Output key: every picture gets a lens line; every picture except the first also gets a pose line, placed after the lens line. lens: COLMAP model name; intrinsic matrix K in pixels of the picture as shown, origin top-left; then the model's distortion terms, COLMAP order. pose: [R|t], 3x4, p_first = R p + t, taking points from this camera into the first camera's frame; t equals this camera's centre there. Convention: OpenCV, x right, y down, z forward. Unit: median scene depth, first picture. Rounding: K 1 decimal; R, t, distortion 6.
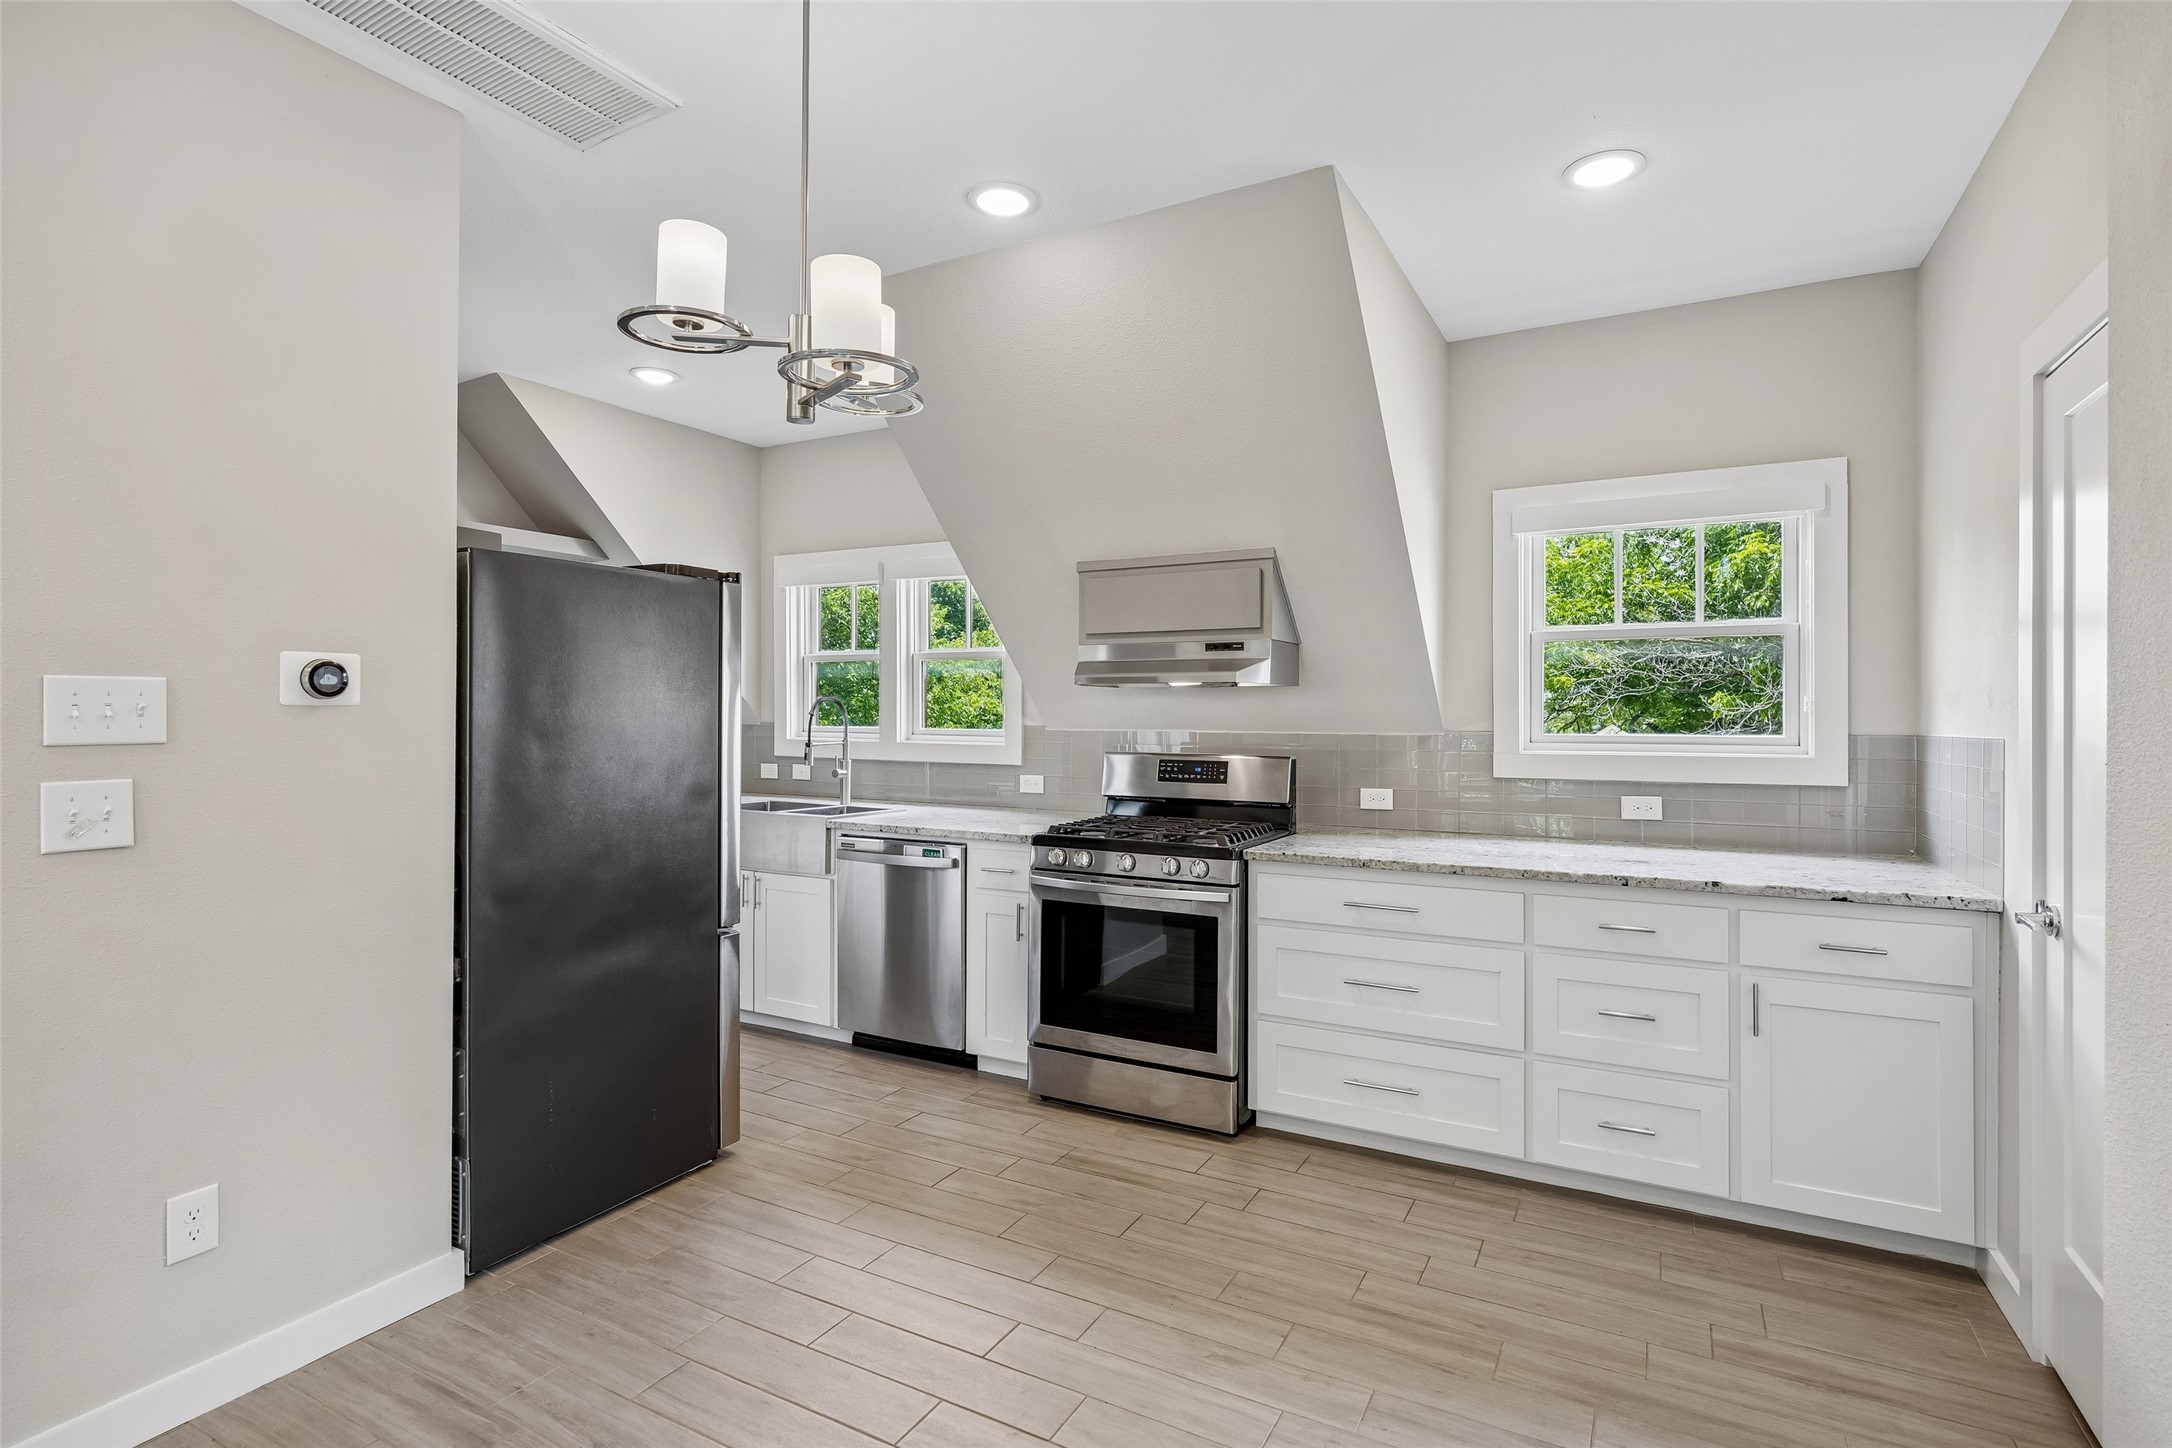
lens RADIAL K [[1054.8, 0, 1076.9], [0, 1054.8, 719.4], [0, 0, 1]] dist [-0.002545, 0.001018]
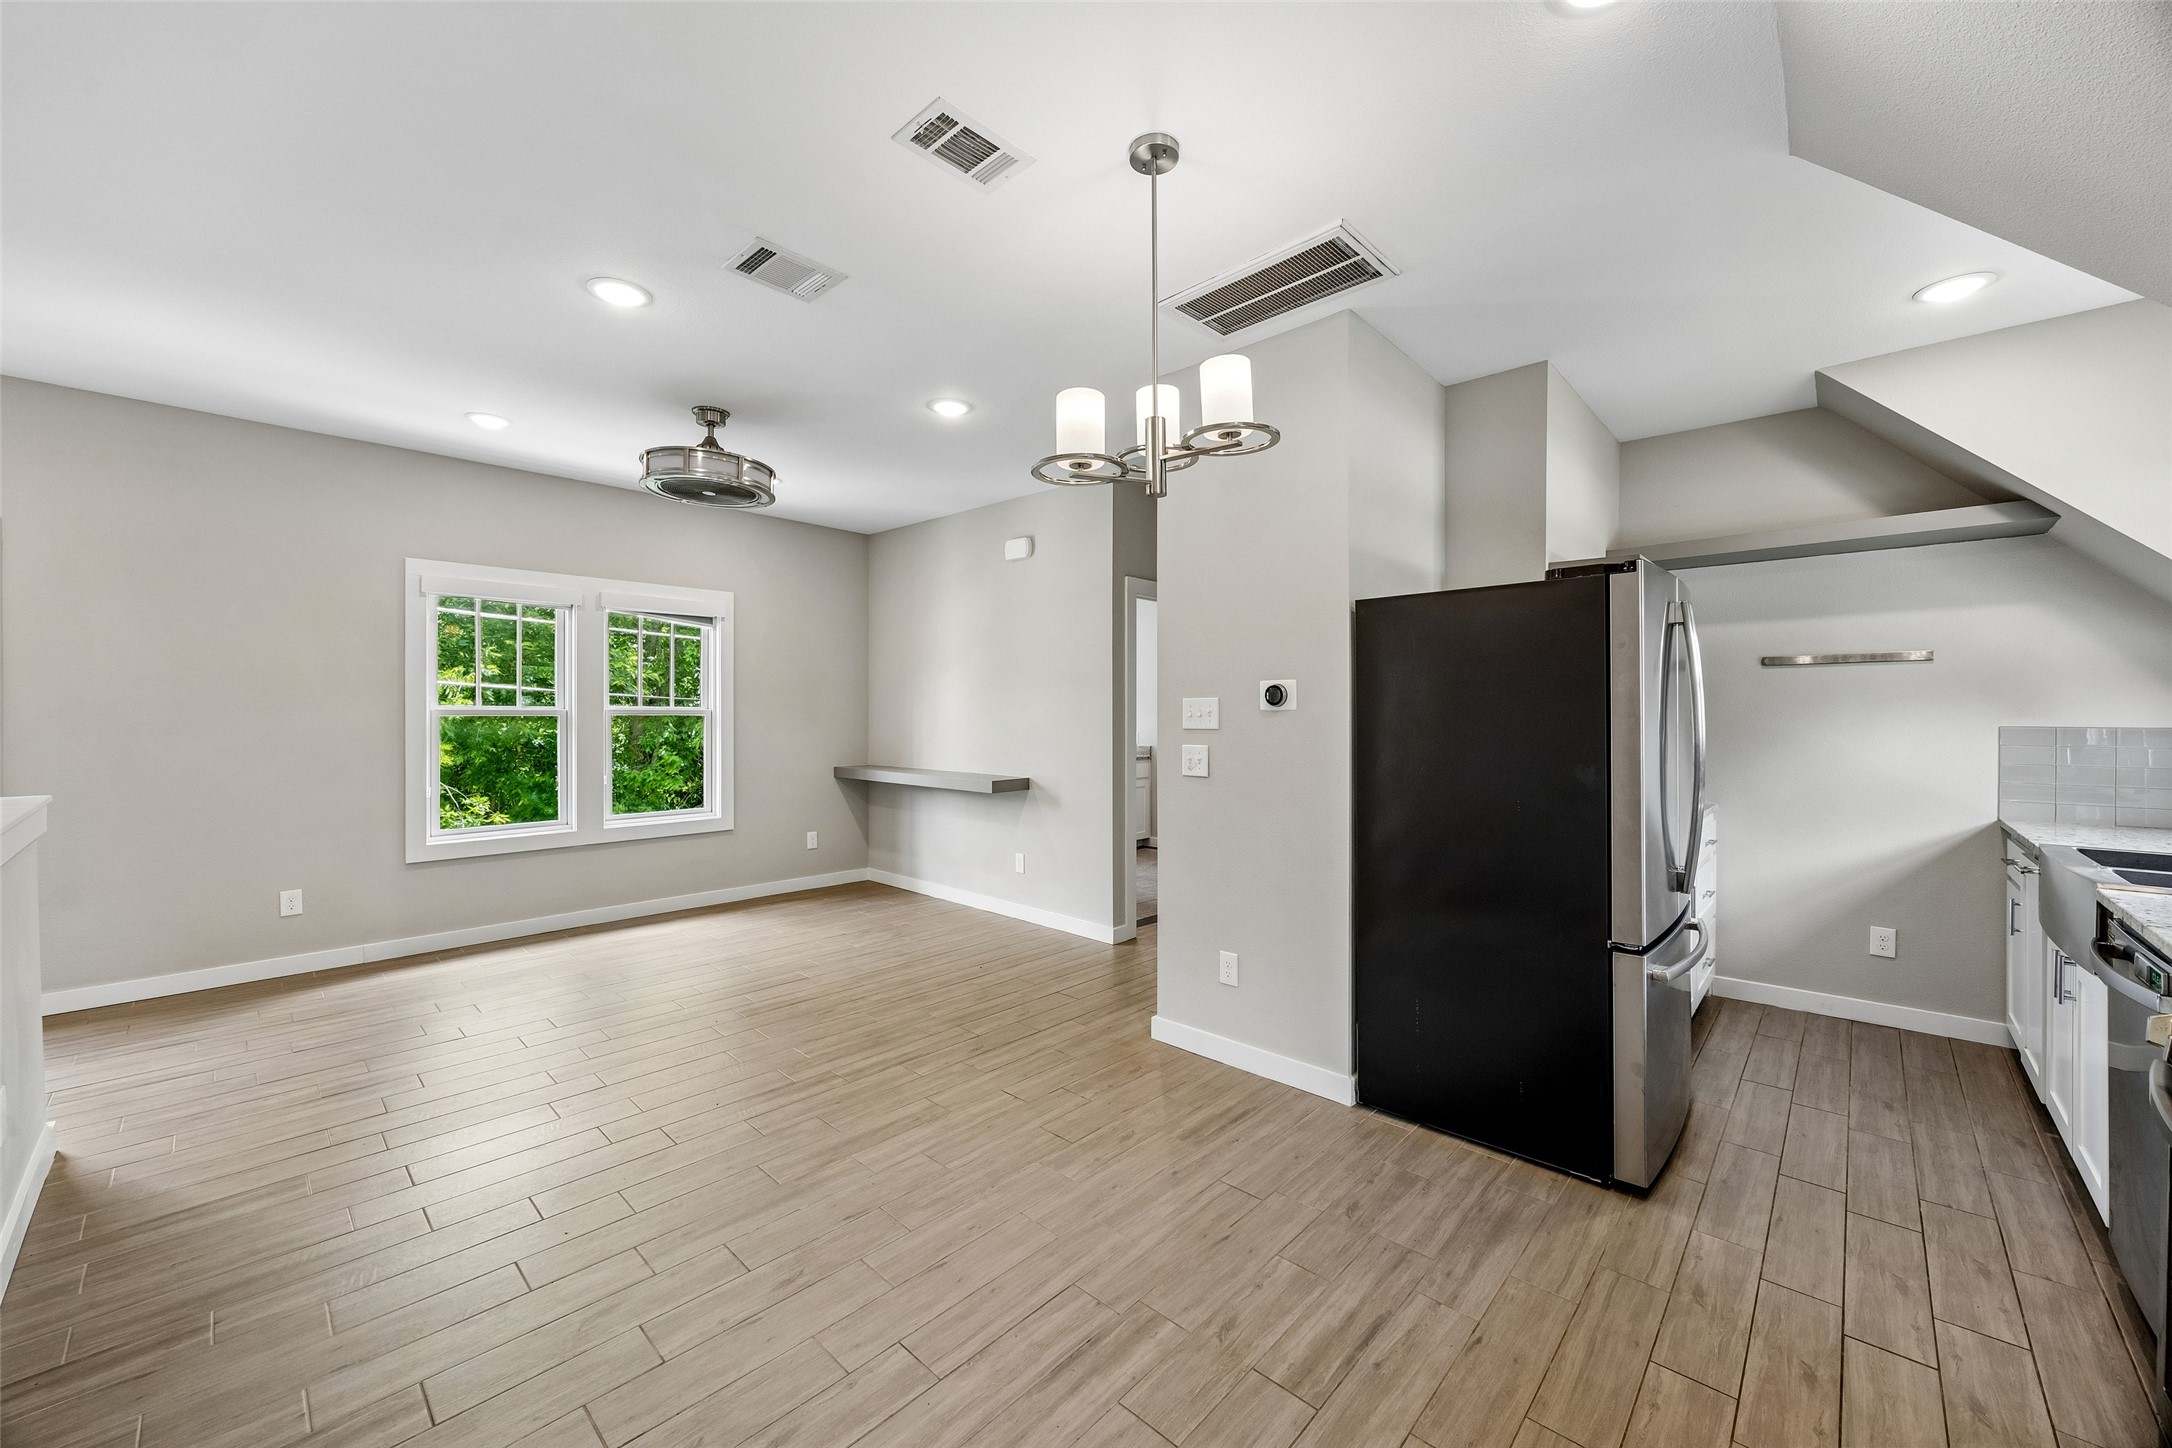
lens RADIAL K [[817.3, 0, 1098.9], [0, 817.3, 726.4], [0, 0, 1]] dist [-0.014135, -0.000157]
pose [[-0.236818, 0.010902, -0.971493, 0.429278], [-0.005790, 0.999903, 0.012632, -0.001239], [0.971537, 0.008616, -0.236732, 0.663241]]
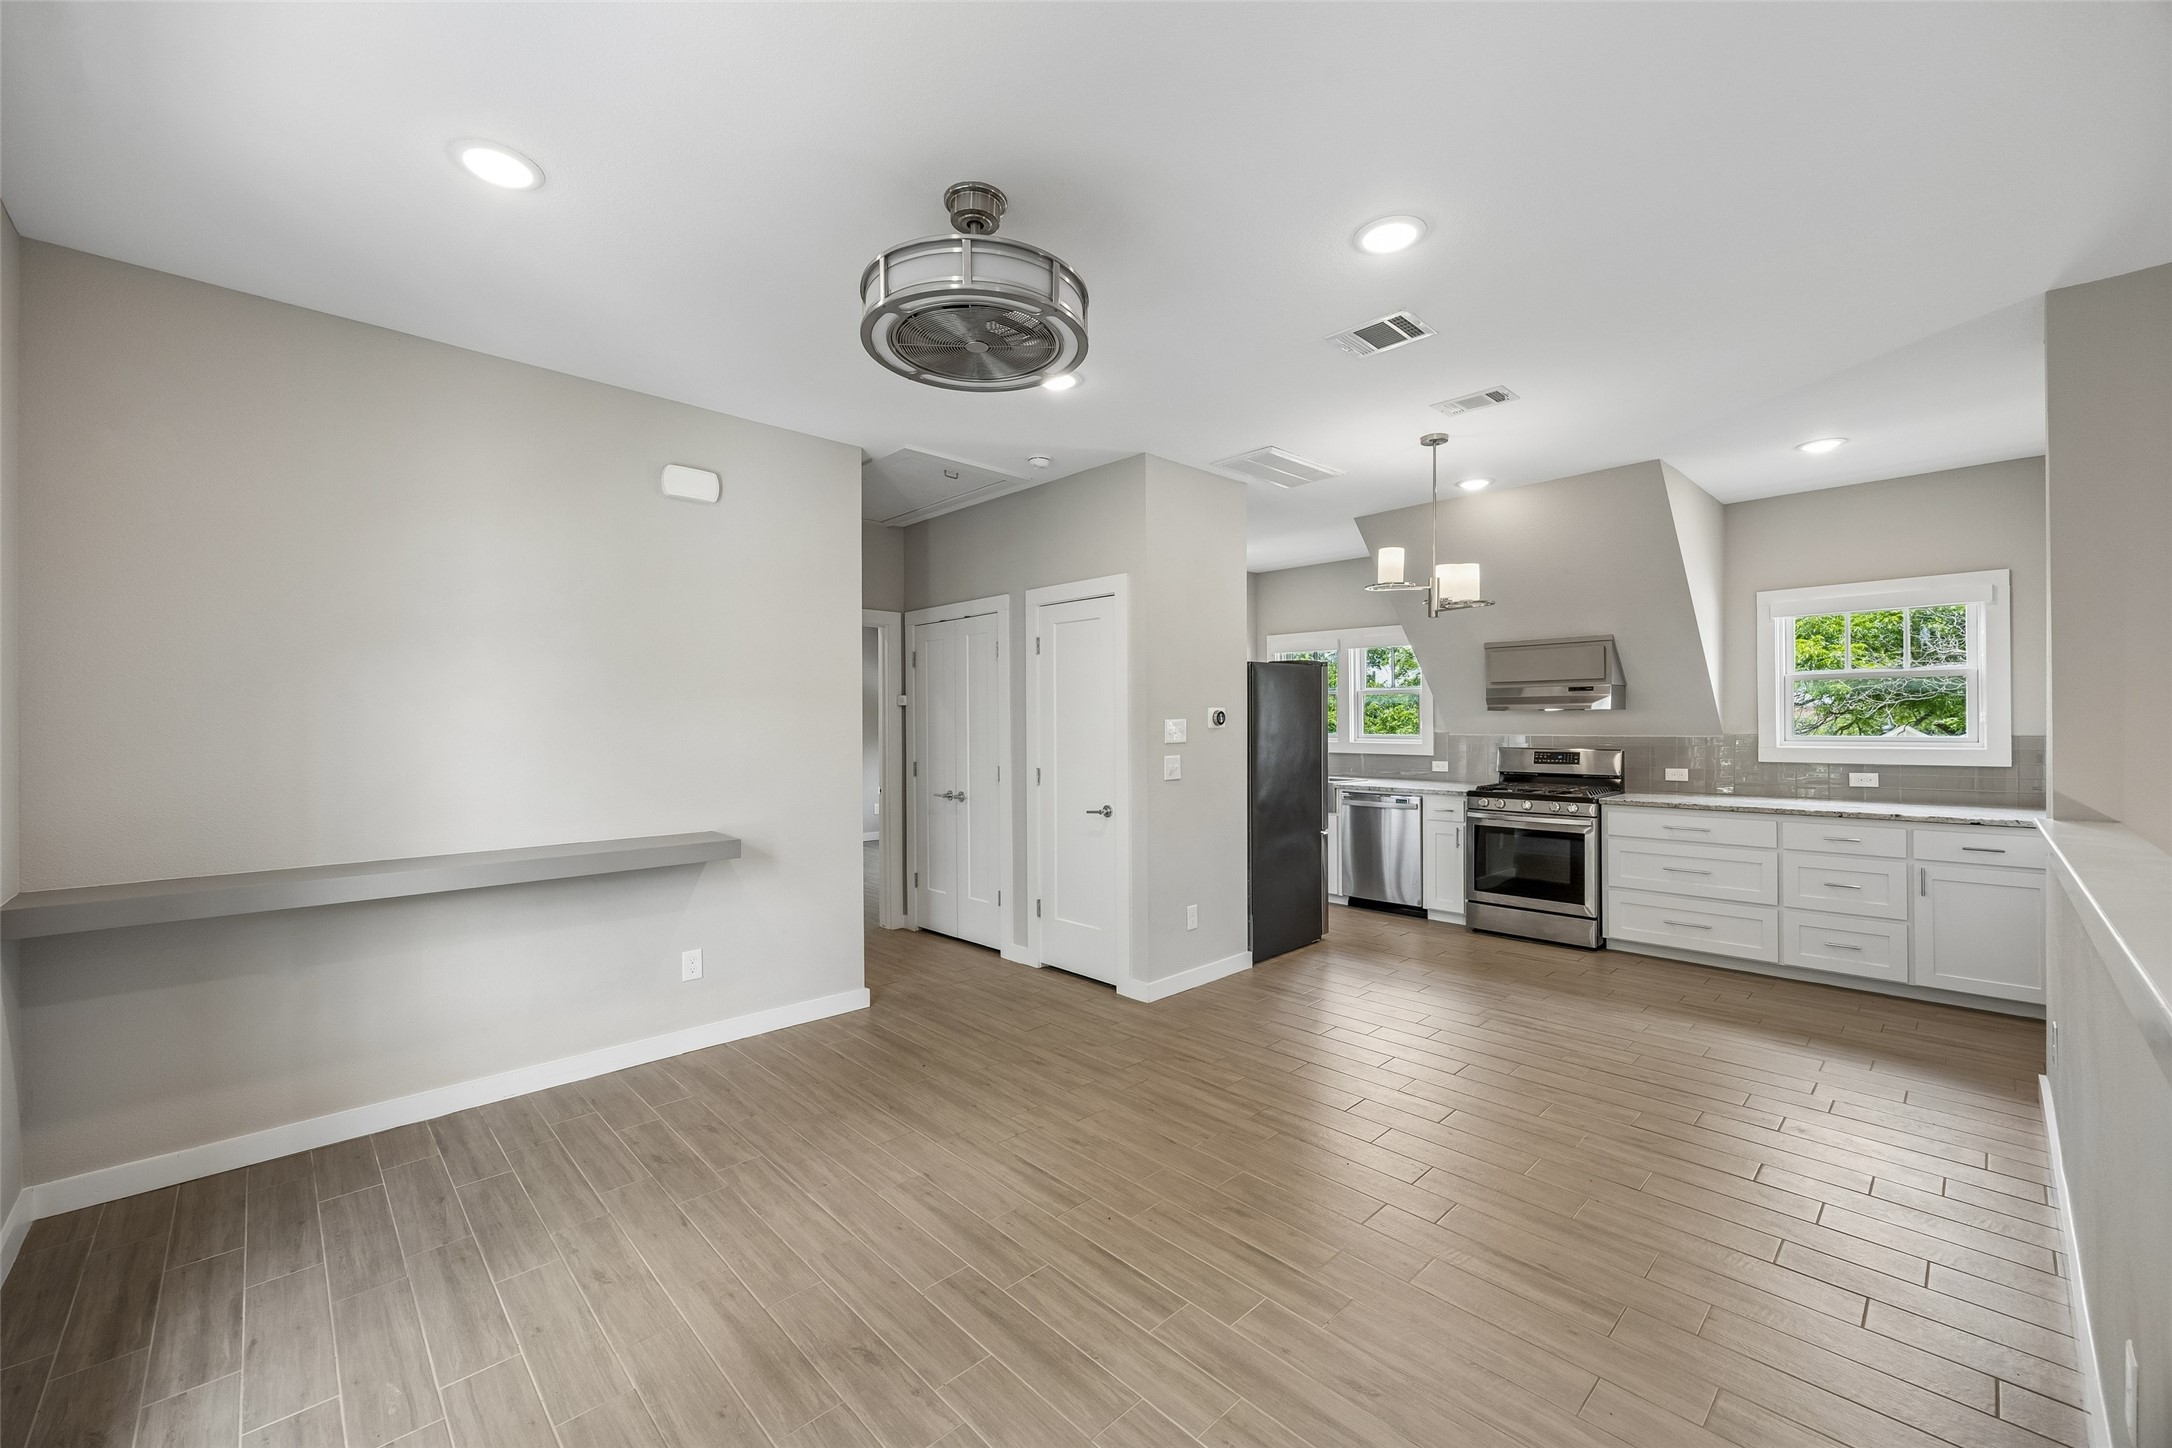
lens RADIAL K [[861.4, 0, 1072.8], [0, 861.4, 728.4], [0, 0, 1]] dist [0.003690, -0.000783]
pose [[0.954467, -0.008223, -0.298204, -0.271702], [0.009258, 0.999955, 0.002058, -0.013039], [0.298174, -0.004724, 0.954500, -0.730923]]
